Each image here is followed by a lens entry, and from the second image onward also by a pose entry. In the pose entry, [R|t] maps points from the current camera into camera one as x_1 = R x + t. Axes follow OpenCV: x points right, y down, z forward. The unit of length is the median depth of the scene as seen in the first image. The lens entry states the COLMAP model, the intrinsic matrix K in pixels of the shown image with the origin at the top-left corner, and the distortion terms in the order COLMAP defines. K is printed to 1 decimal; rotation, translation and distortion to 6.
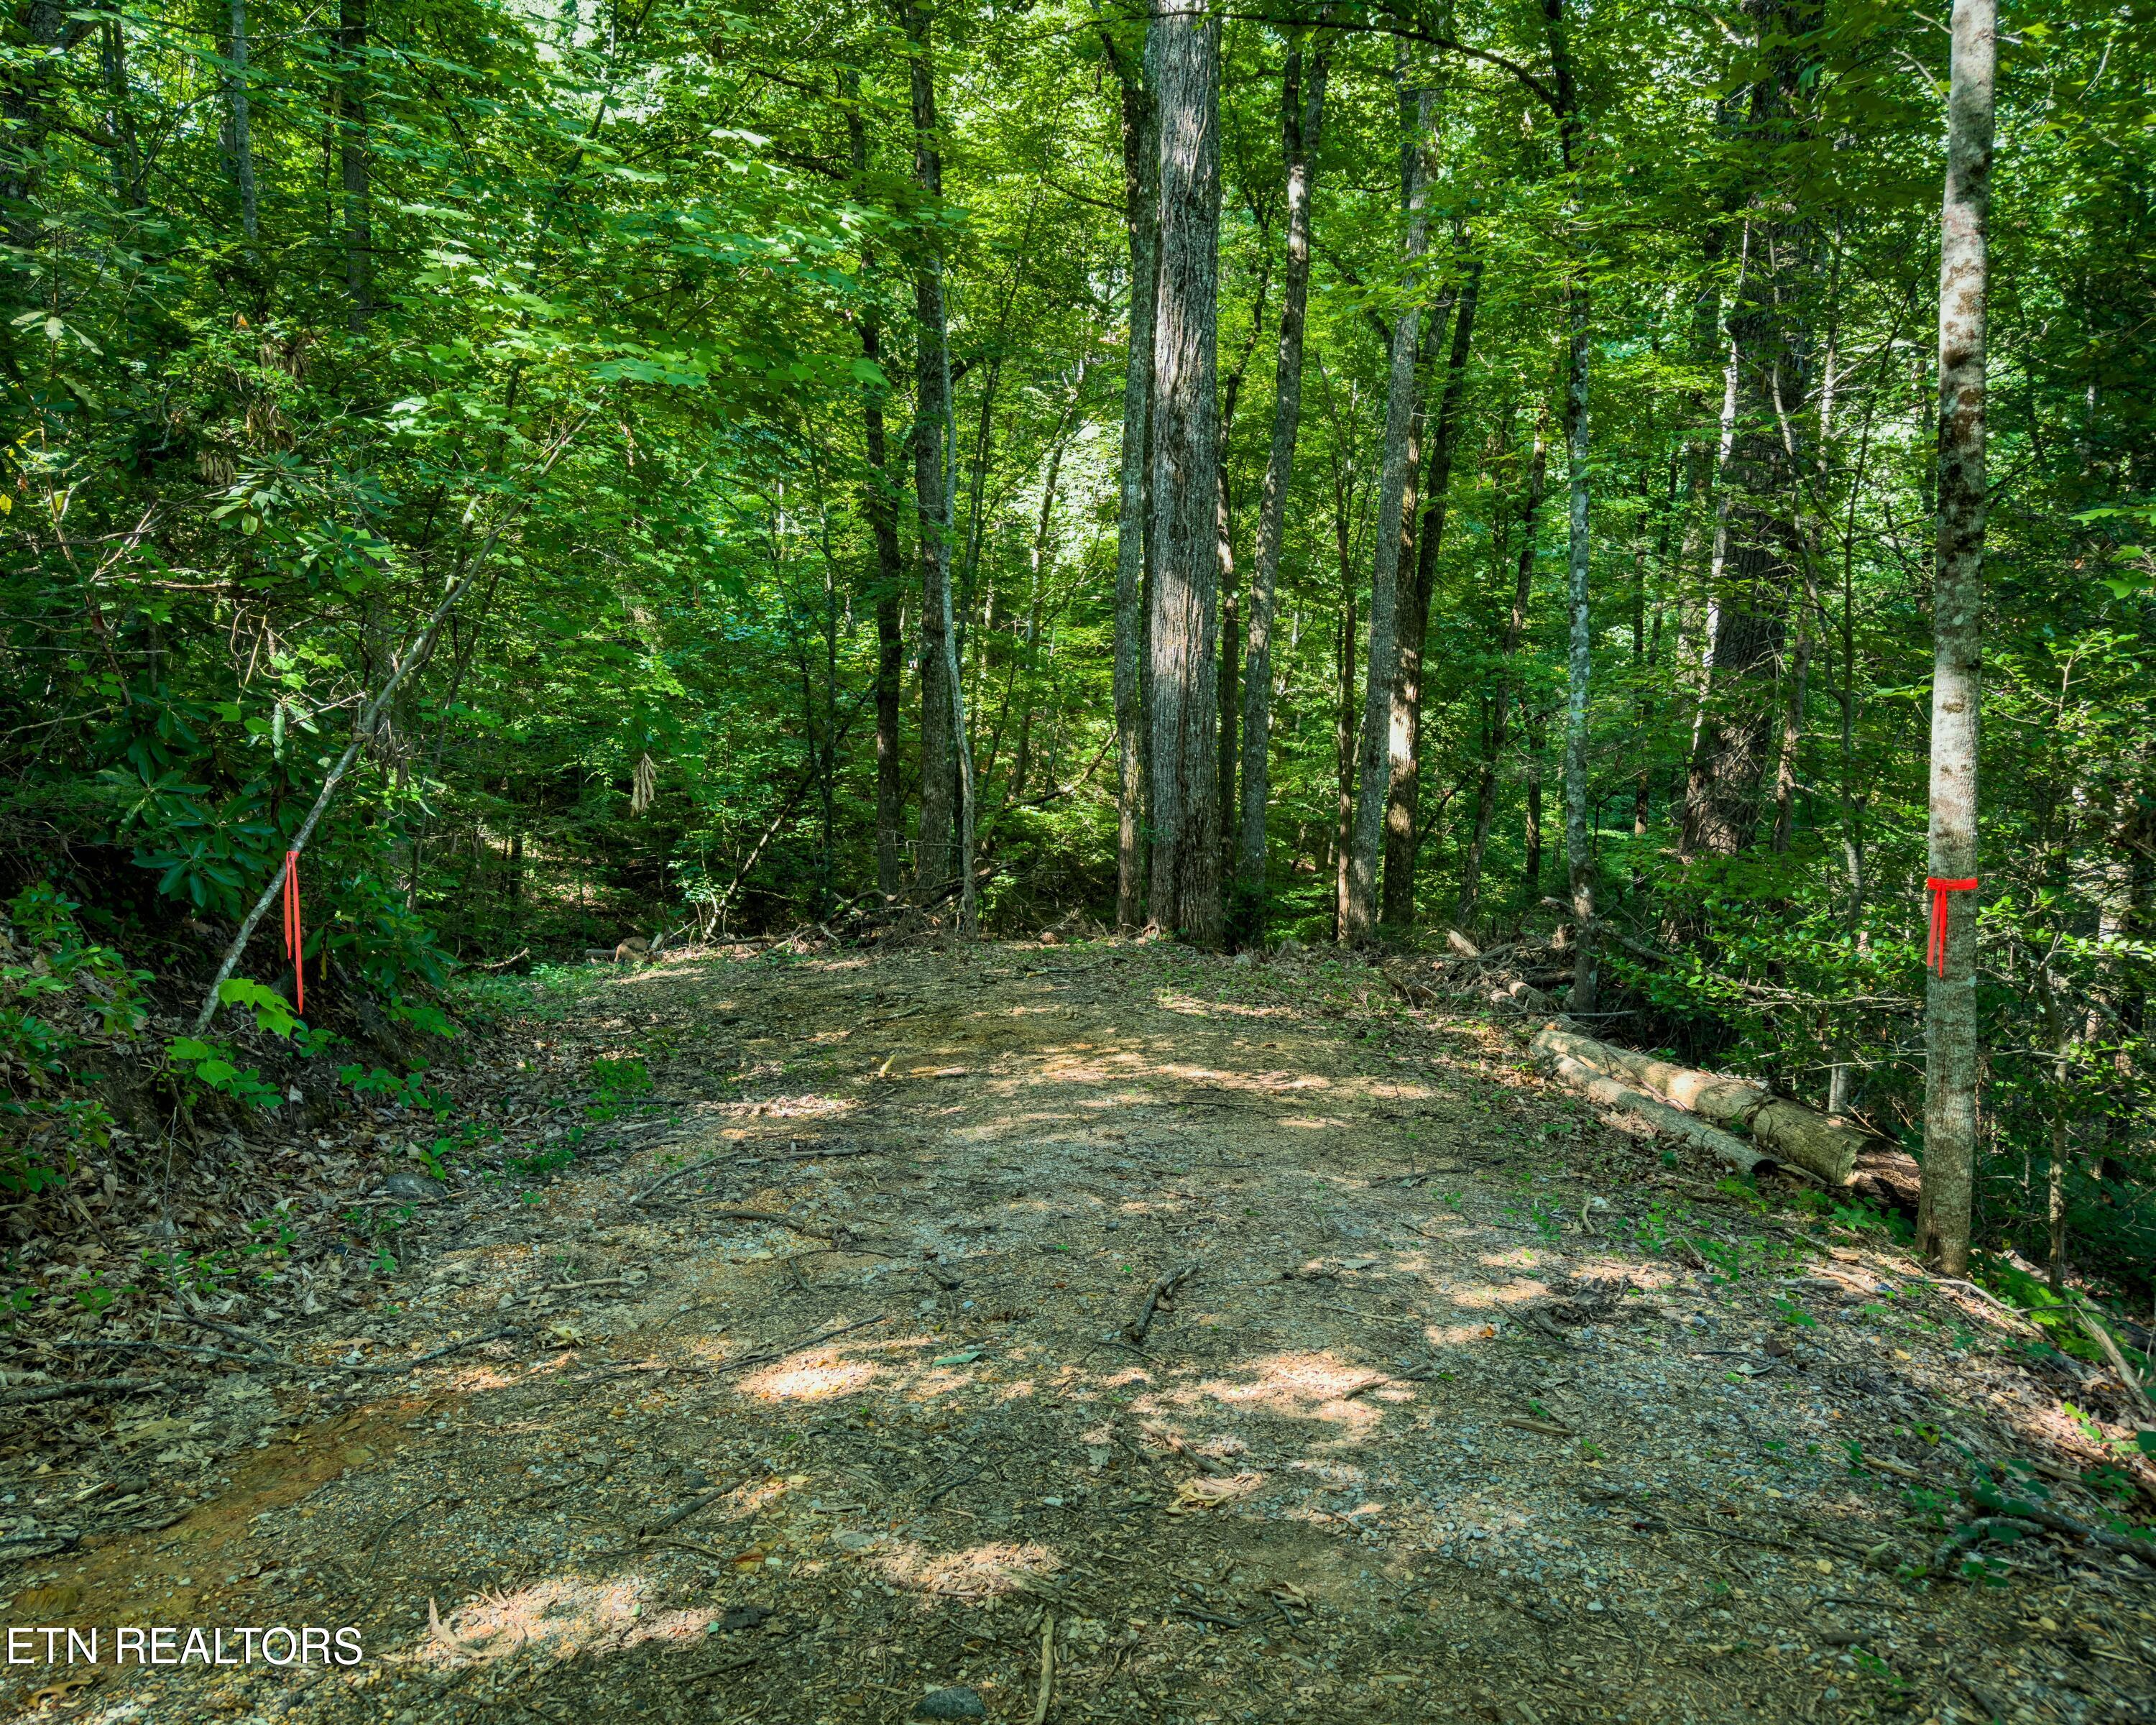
lens RADIAL K [[1785.9, 0, 1079.7], [0, 1785.9, 855.8], [0, 0, 1]] dist [-0.018552, -0.008328]
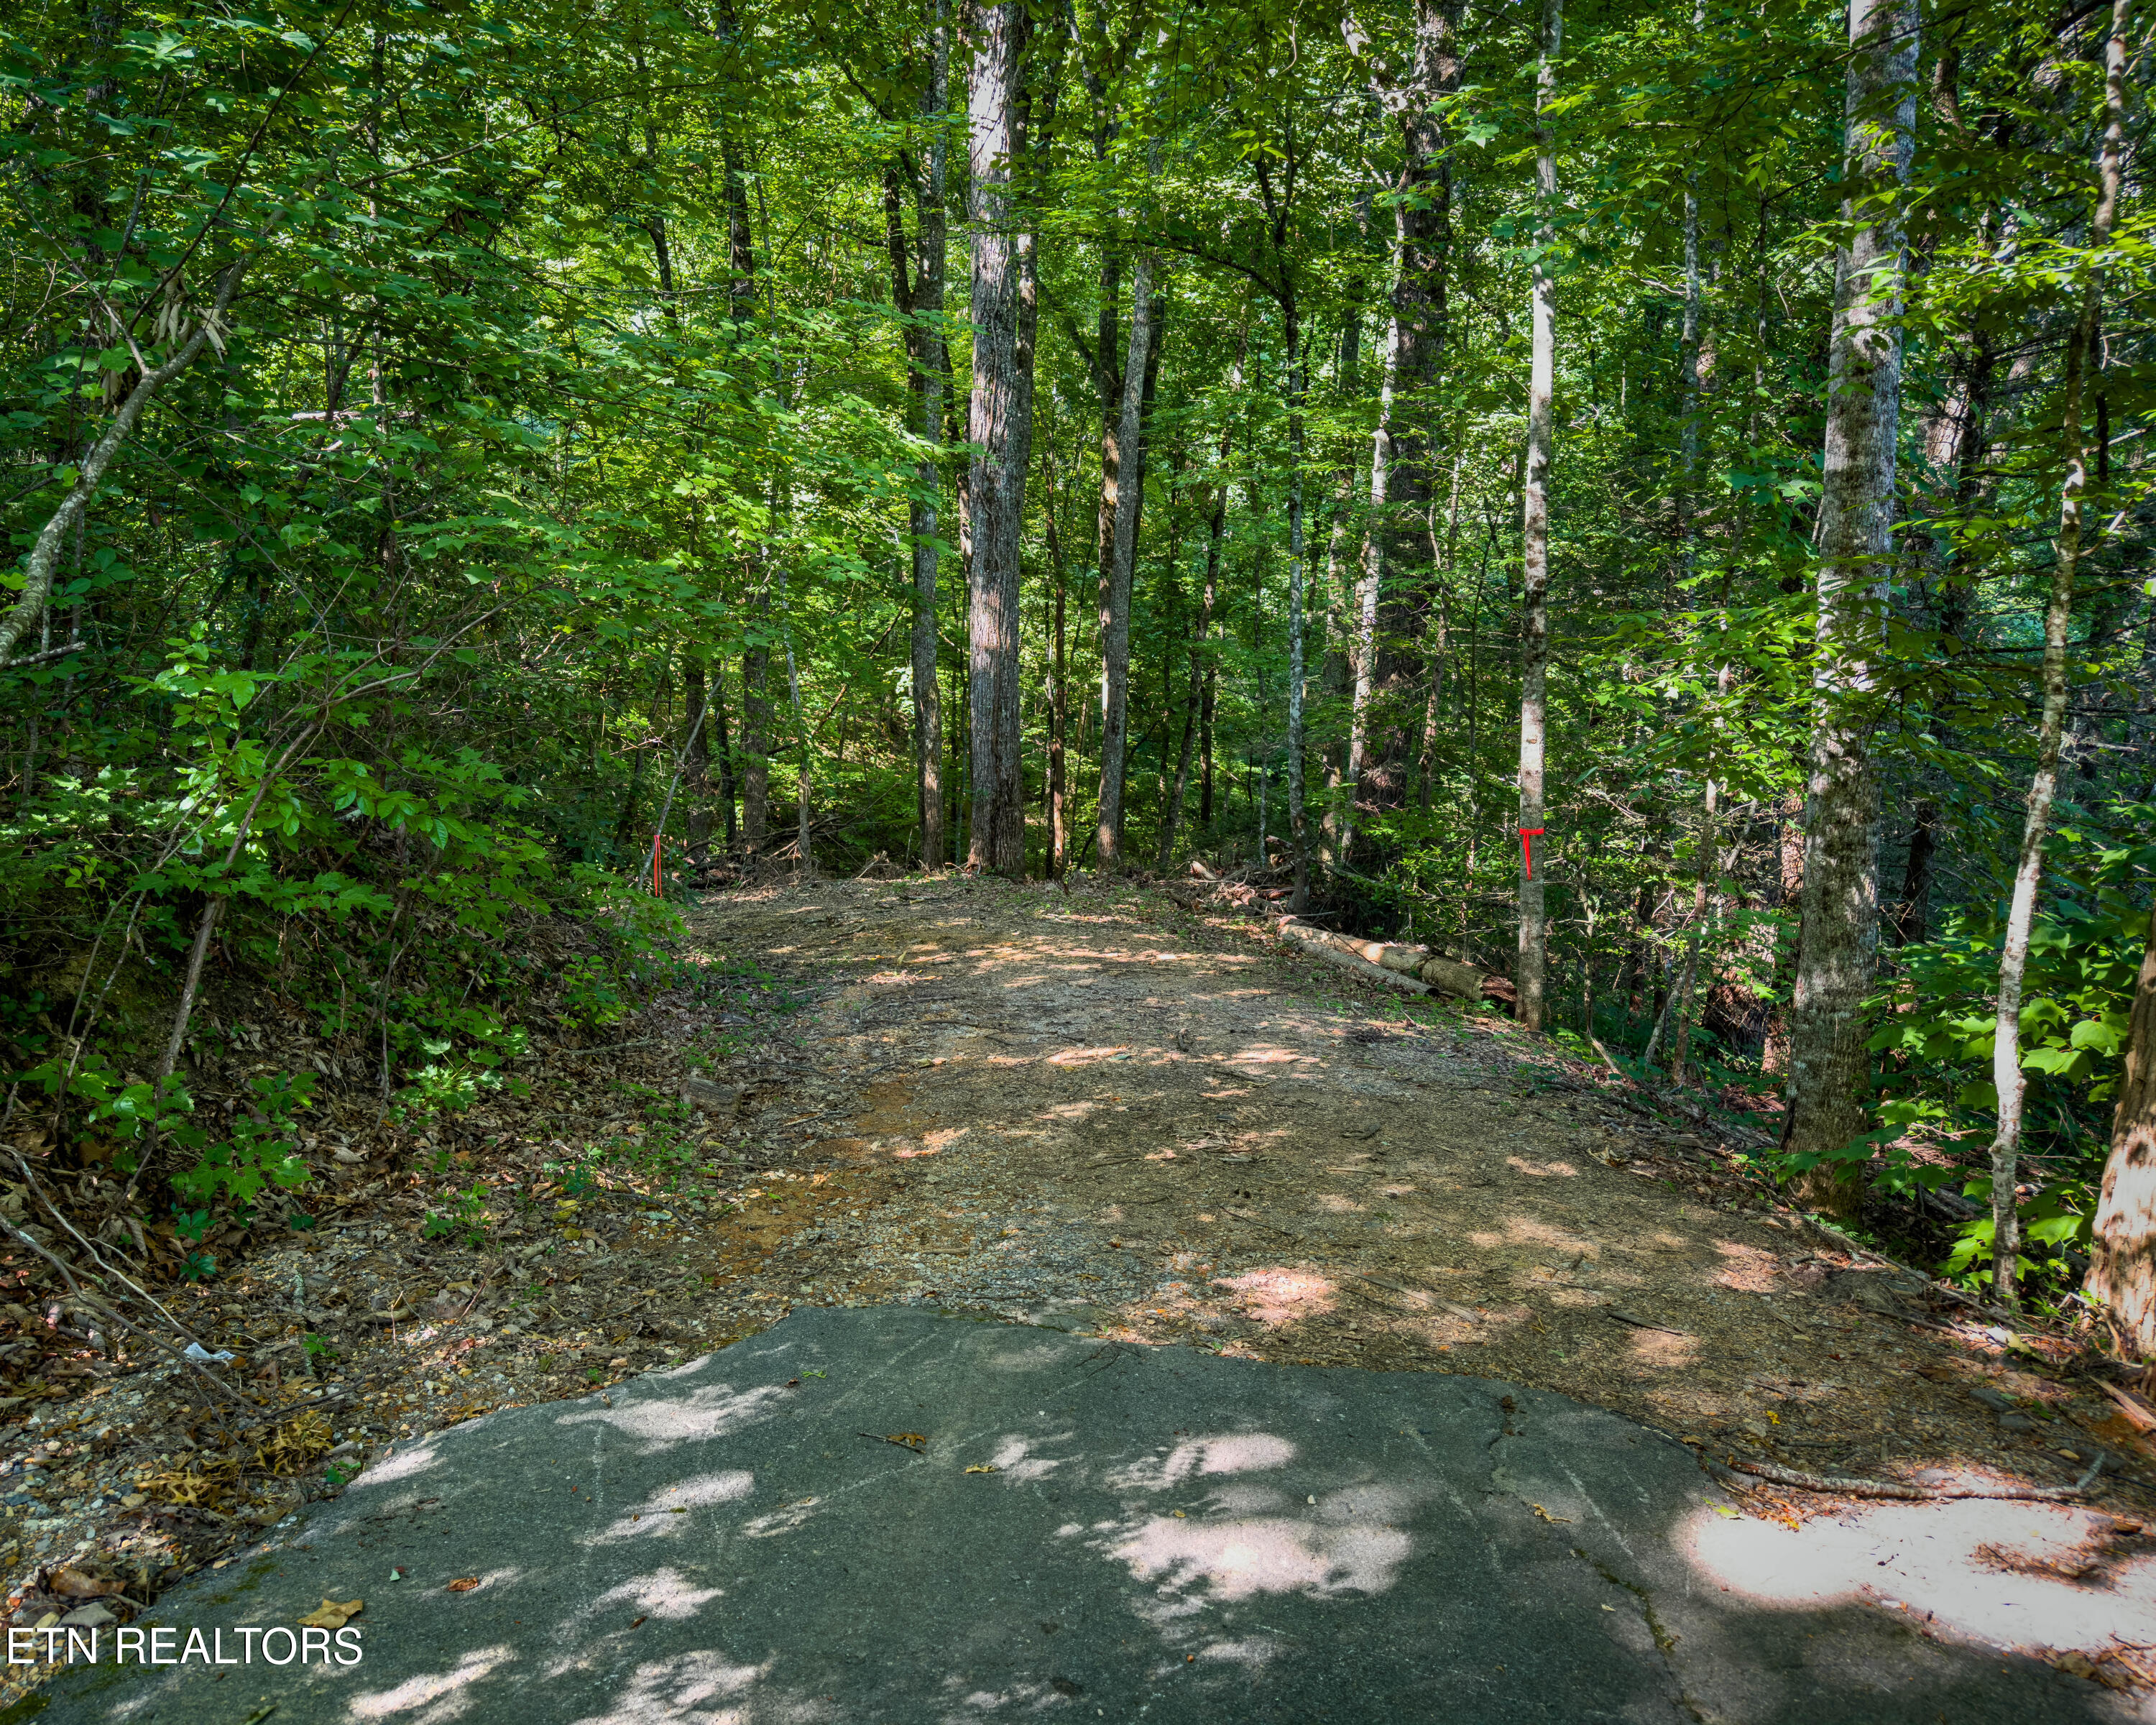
lens RADIAL K [[1785.9, 0, 1077.8], [0, 1785.9, 864.8], [0, 0, 1]] dist [-0.018552, -0.008328]
pose [[0.979248, -0.024968, 0.201121, -0.318347], [0.016647, 0.998938, 0.042961, -0.030004], [-0.201980, -0.038721, 0.978624, -0.664465]]
